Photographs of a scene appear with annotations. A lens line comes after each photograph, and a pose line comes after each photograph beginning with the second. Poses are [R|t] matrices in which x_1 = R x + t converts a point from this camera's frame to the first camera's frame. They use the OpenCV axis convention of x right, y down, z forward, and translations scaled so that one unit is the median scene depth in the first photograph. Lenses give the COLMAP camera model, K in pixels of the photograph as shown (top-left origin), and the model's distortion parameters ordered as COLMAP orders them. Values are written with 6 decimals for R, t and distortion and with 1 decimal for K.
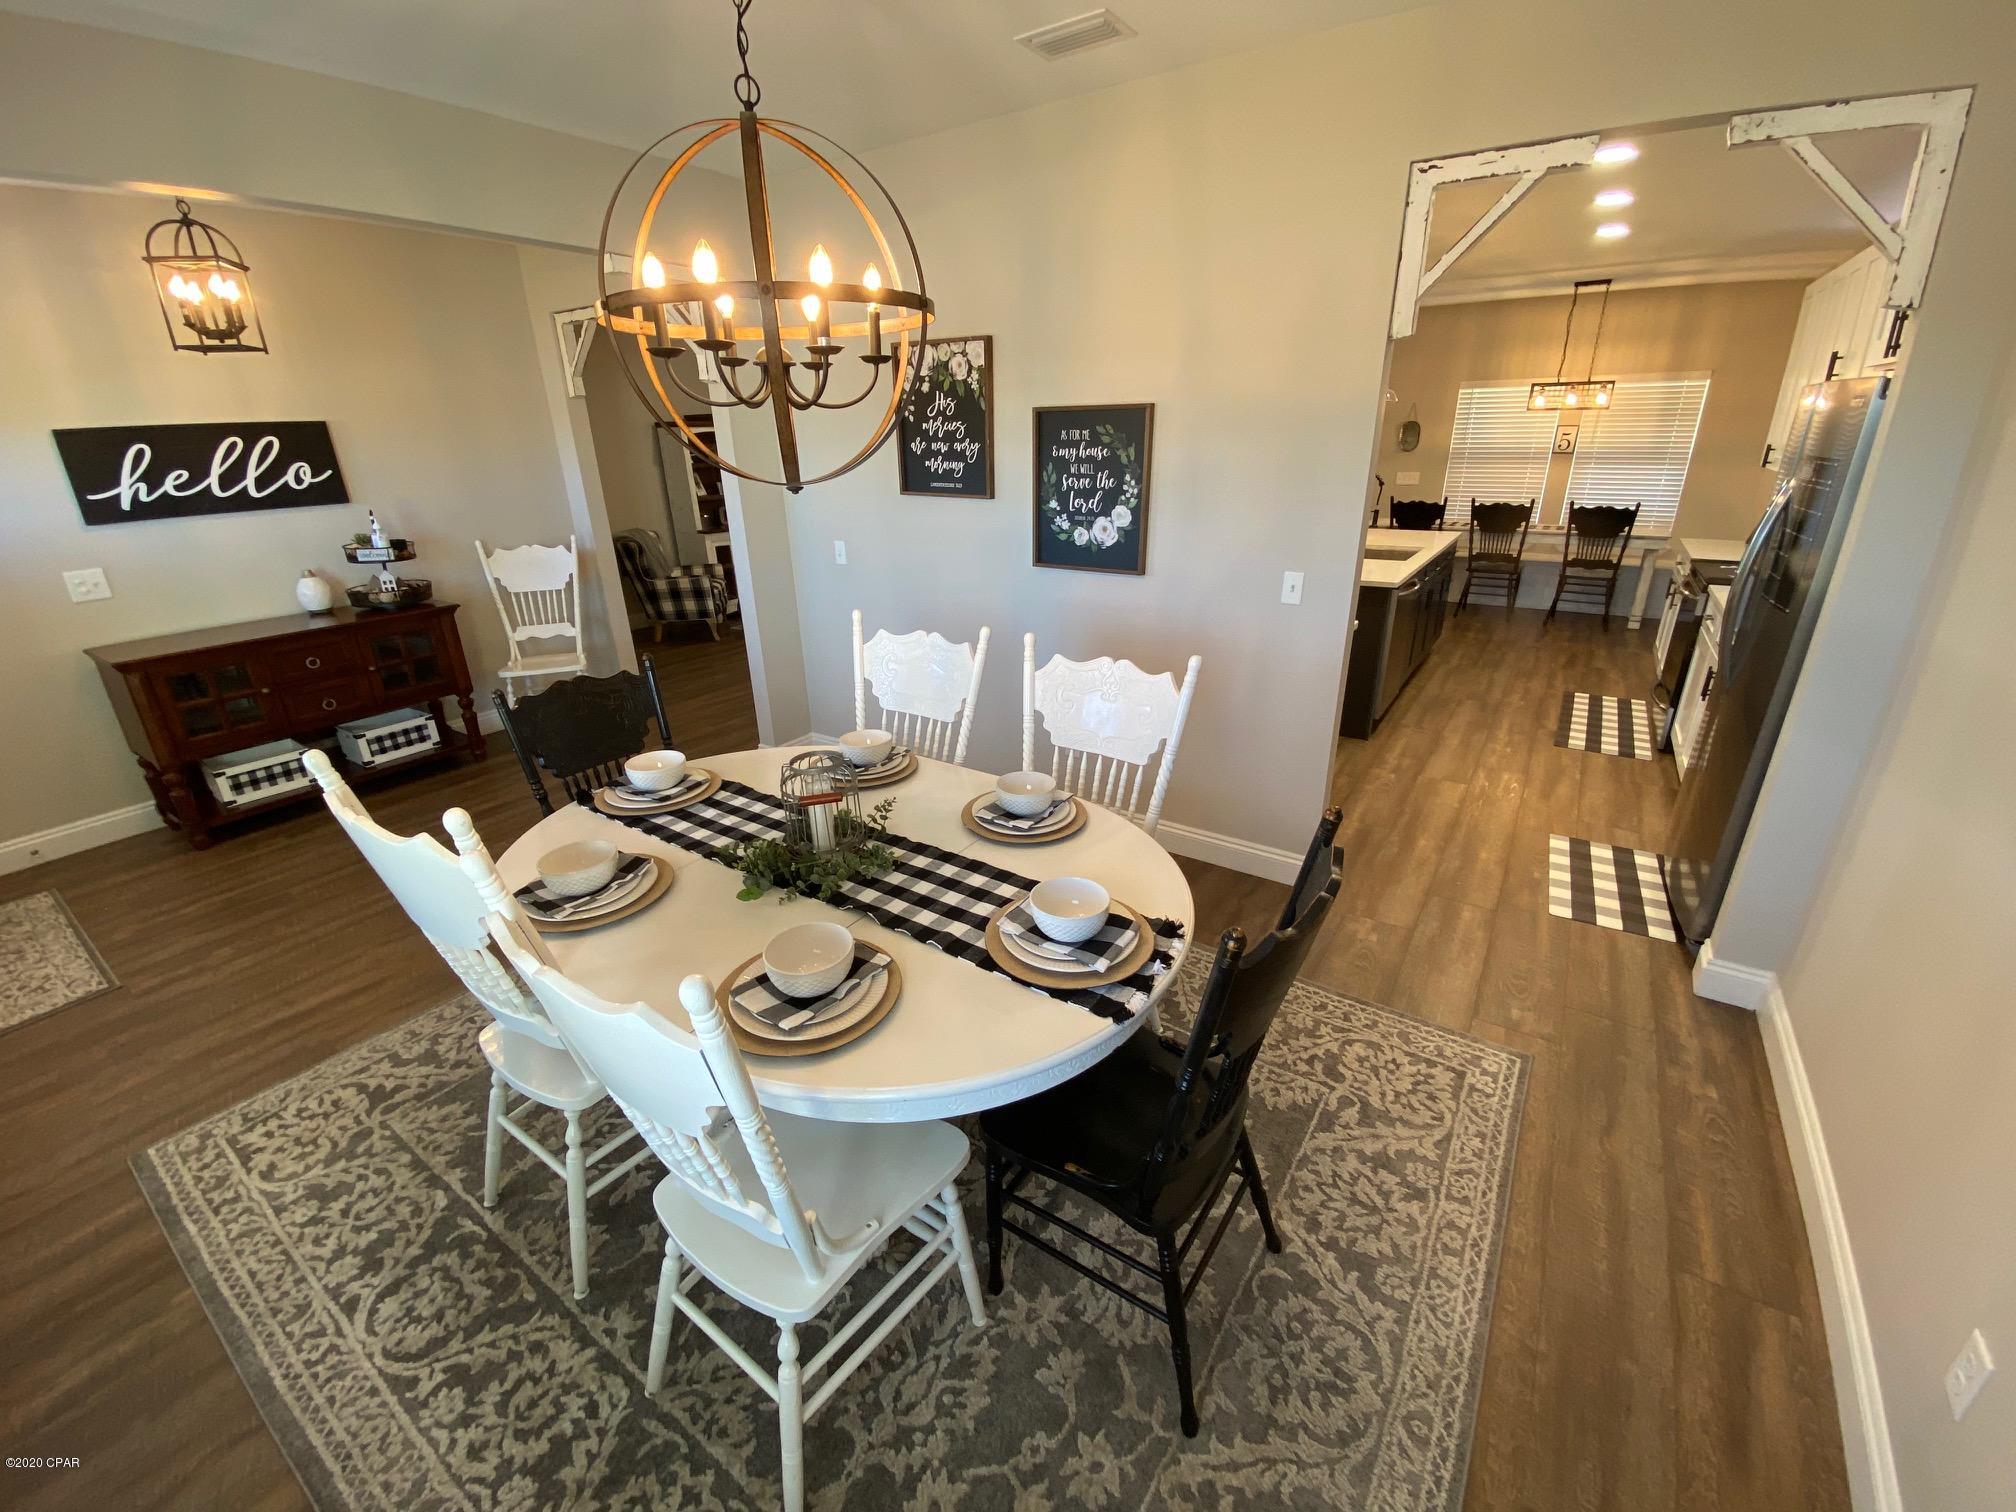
lens RADIAL K [[814.5, 0, 1006.9], [0, 814.5, 767.2], [0, 0, 1]] dist [0.015704, -0.018335]
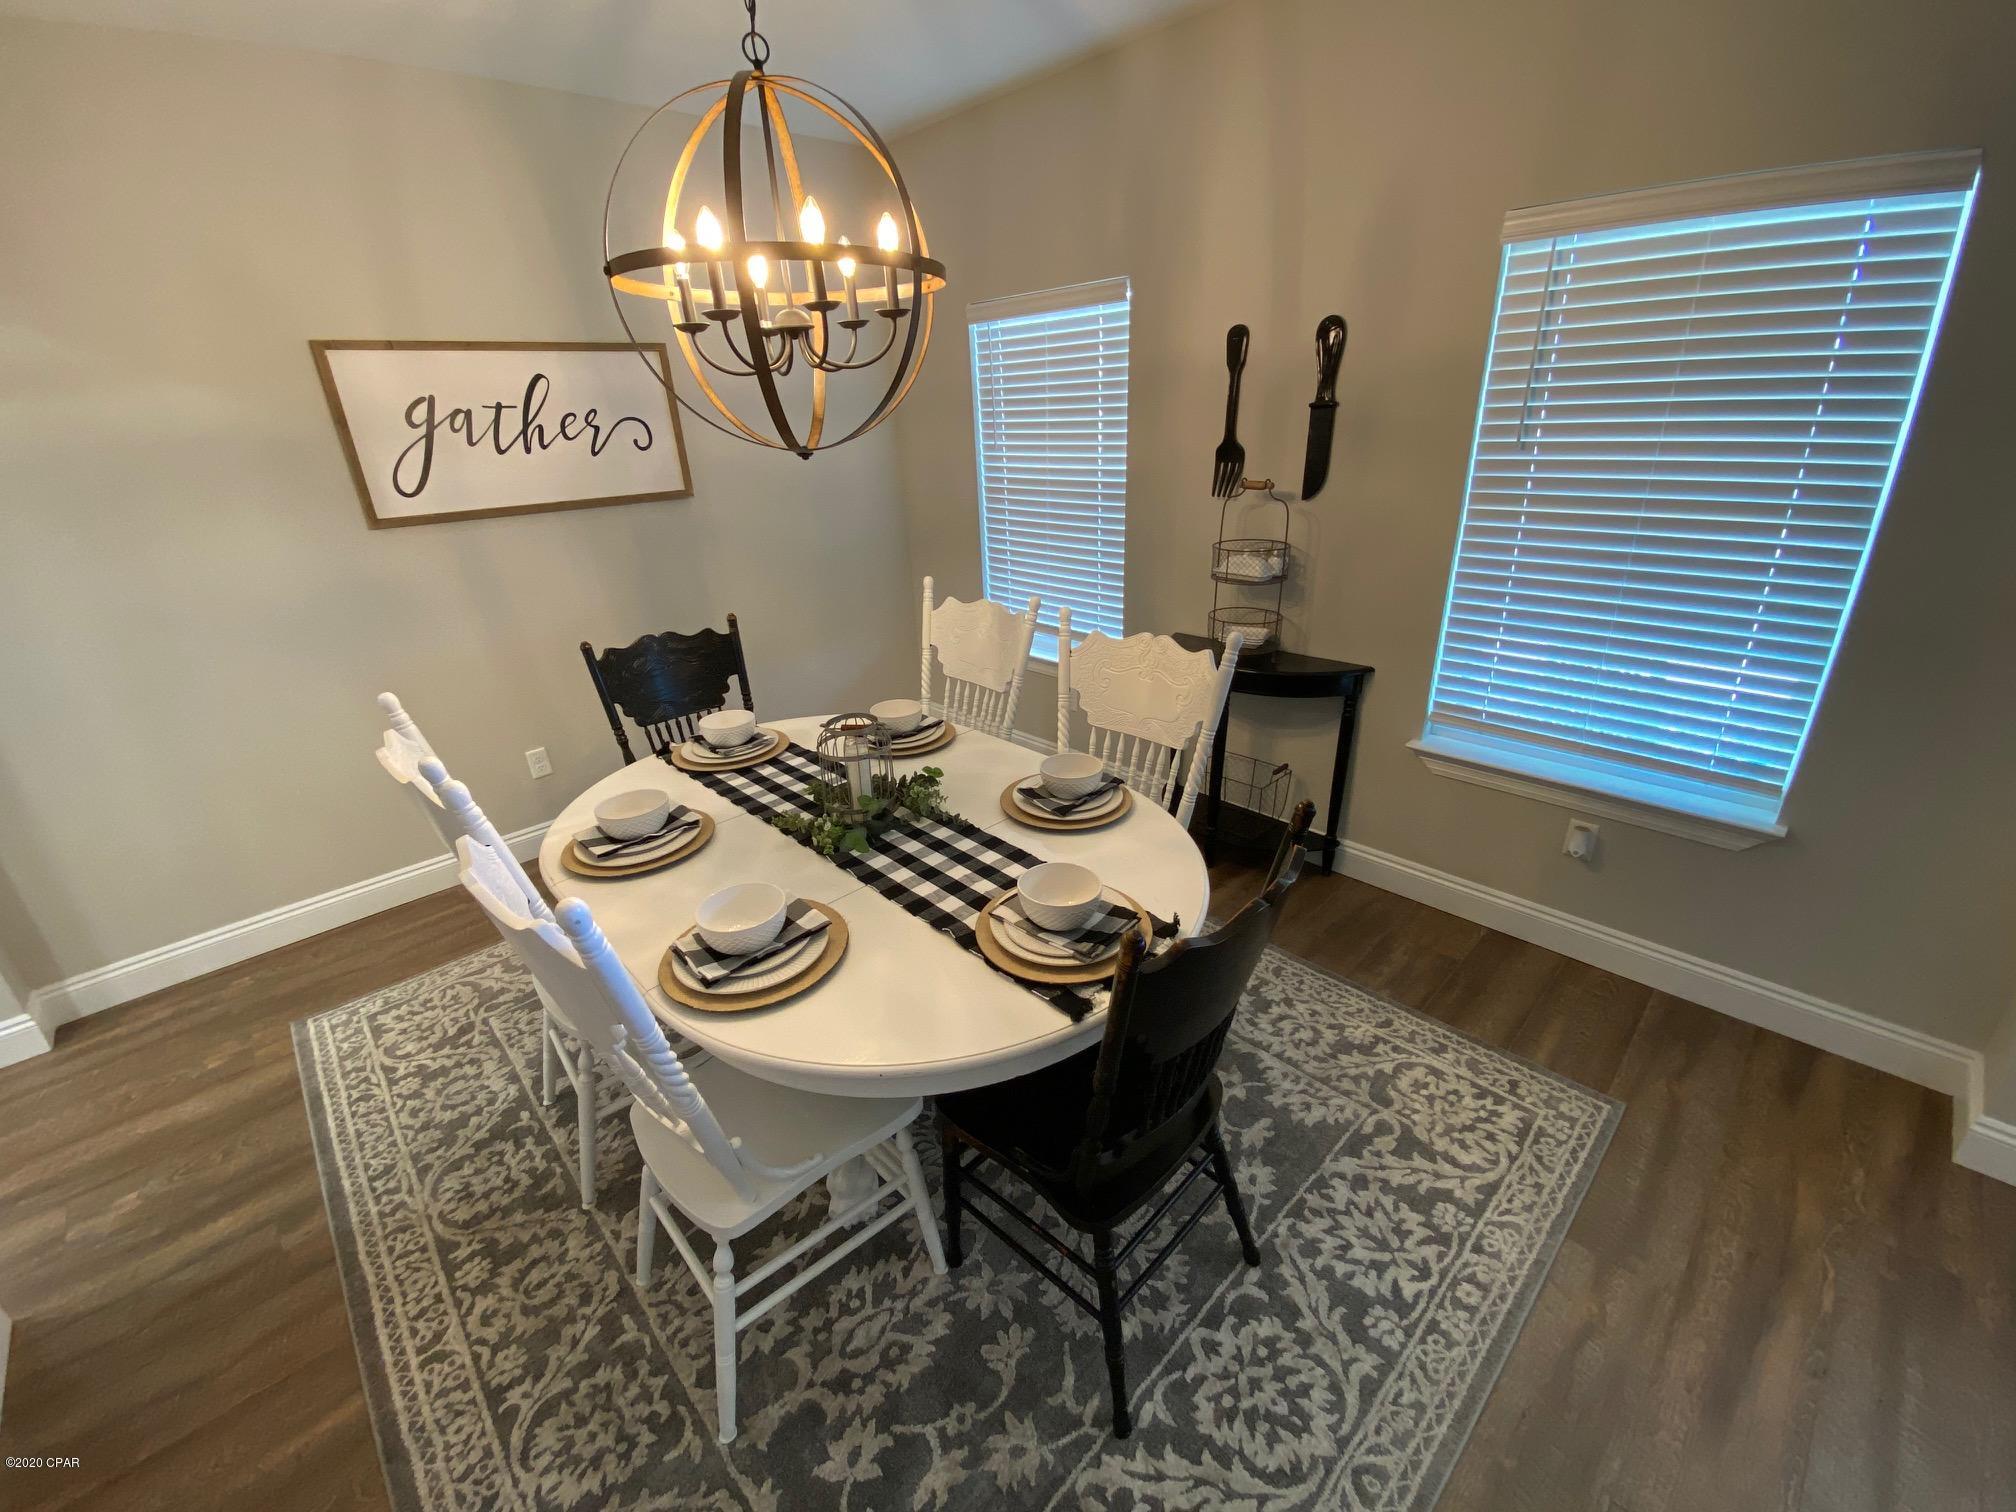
lens RADIAL K [[814.5, 0, 1022.1], [0, 814.5, 774.0], [0, 0, 1]] dist [0.015704, -0.018335]
pose [[0.979834, 0.070081, -0.187120, 0.164425], [-0.059638, 0.996362, 0.060871, -0.022277], [0.190705, -0.048483, 0.980449, 0.035180]]
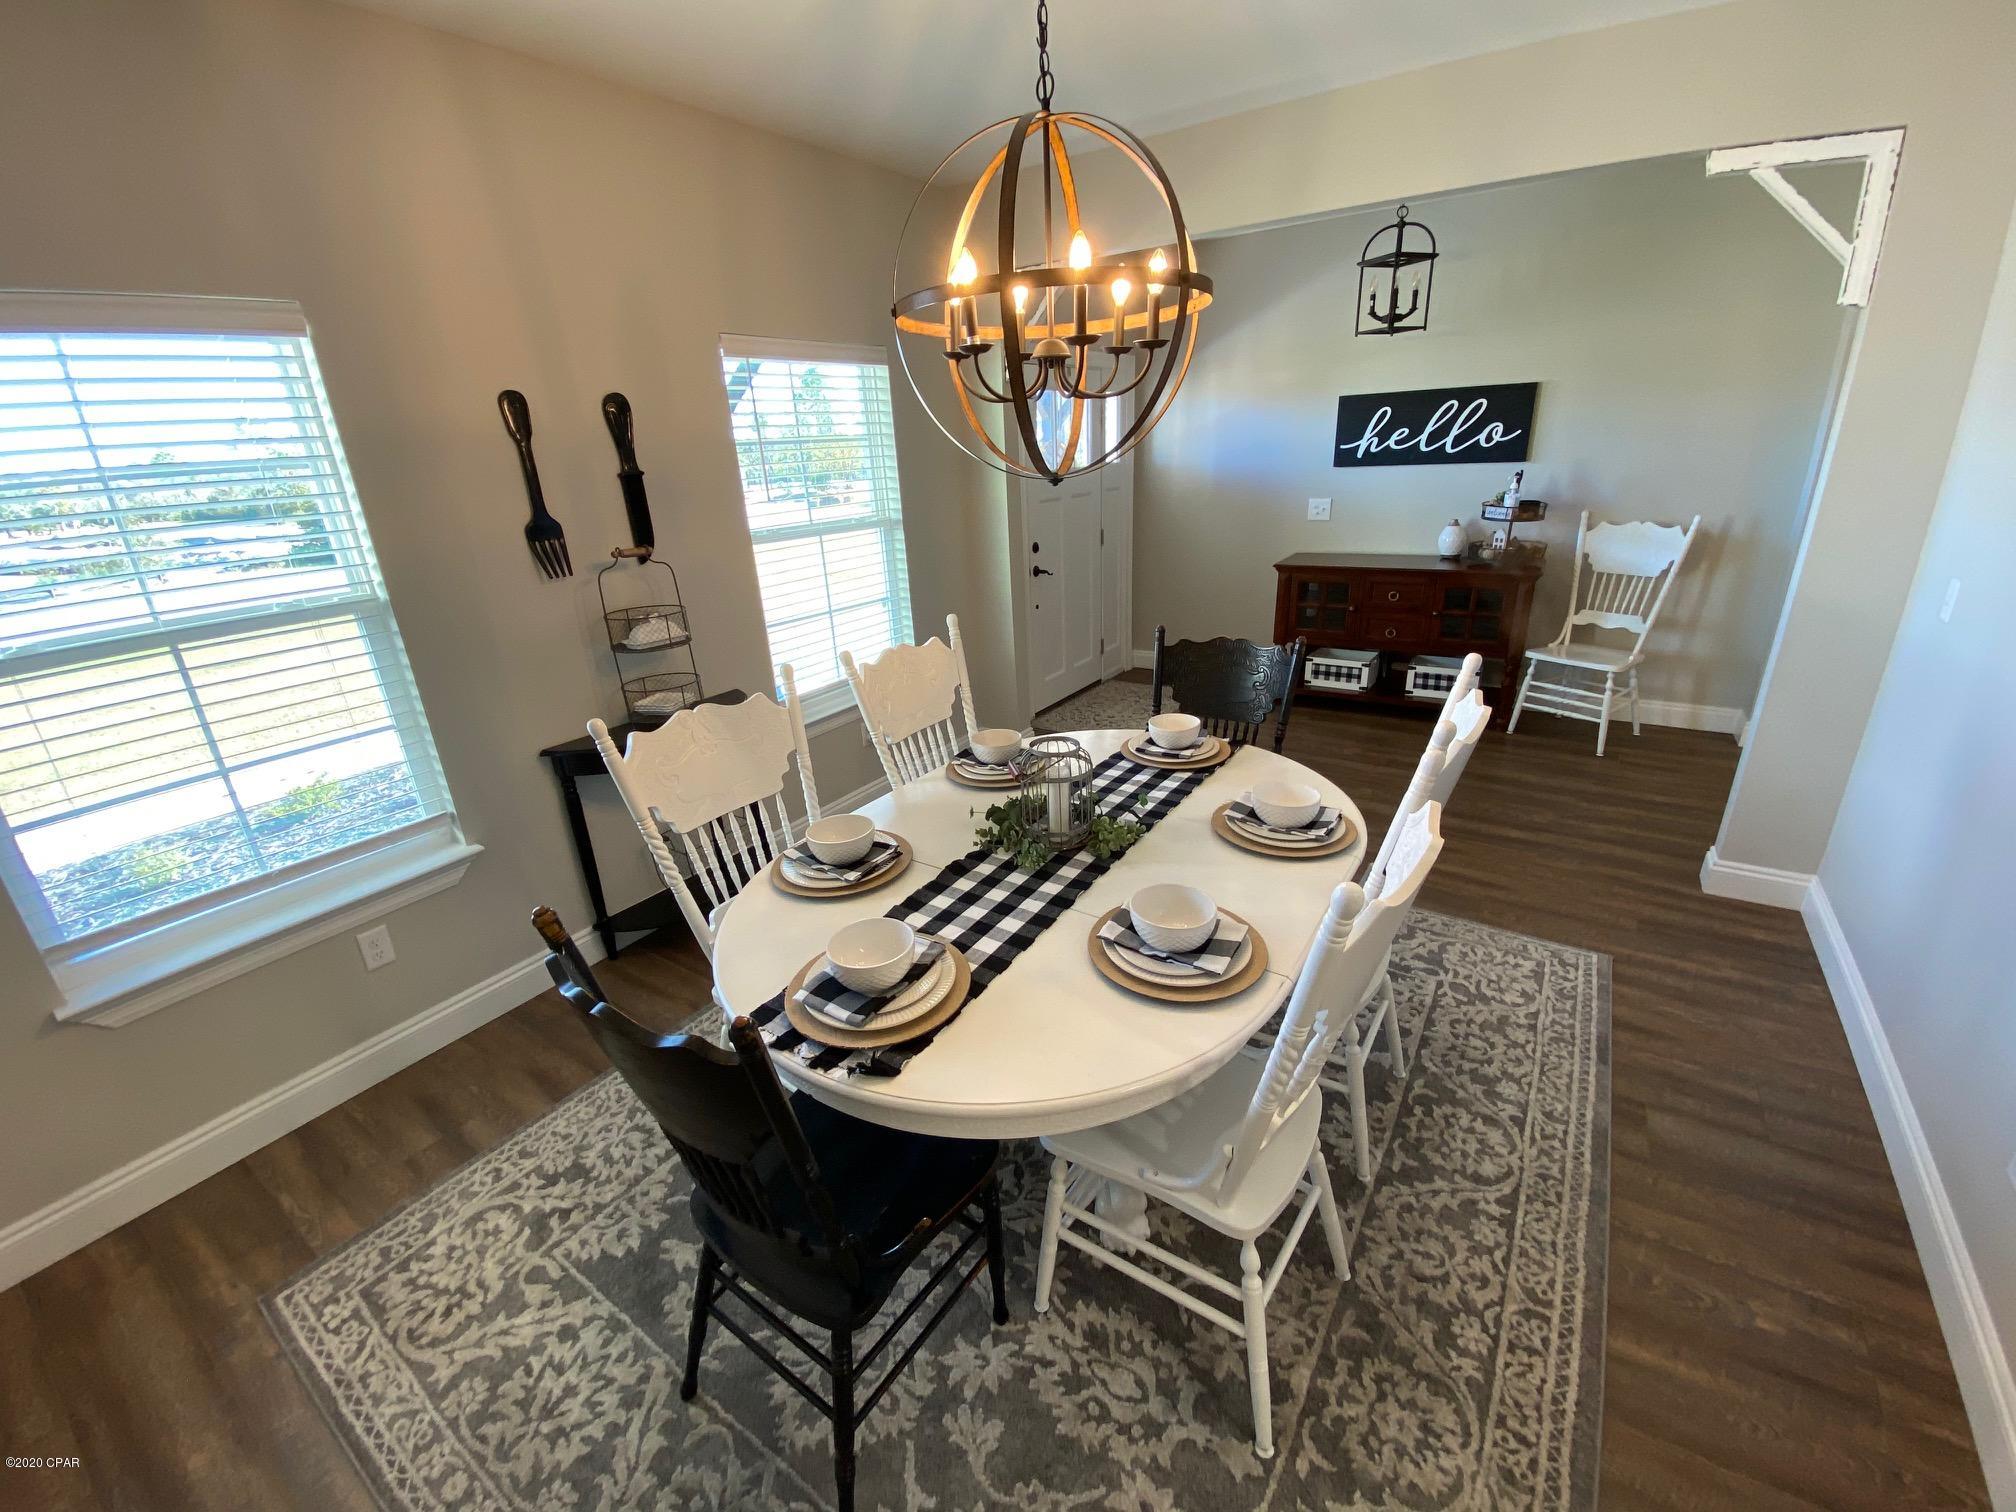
lens RADIAL K [[814.5, 0, 999.3], [0, 814.5, 762.7], [0, 0, 1]] dist [0.015704, -0.018335]
pose [[0.006725, 0.385061, -0.922867, 0.662747], [-0.329836, 0.872093, 0.361472, -0.309787], [0.944014, 0.301964, 0.132872, 0.737761]]
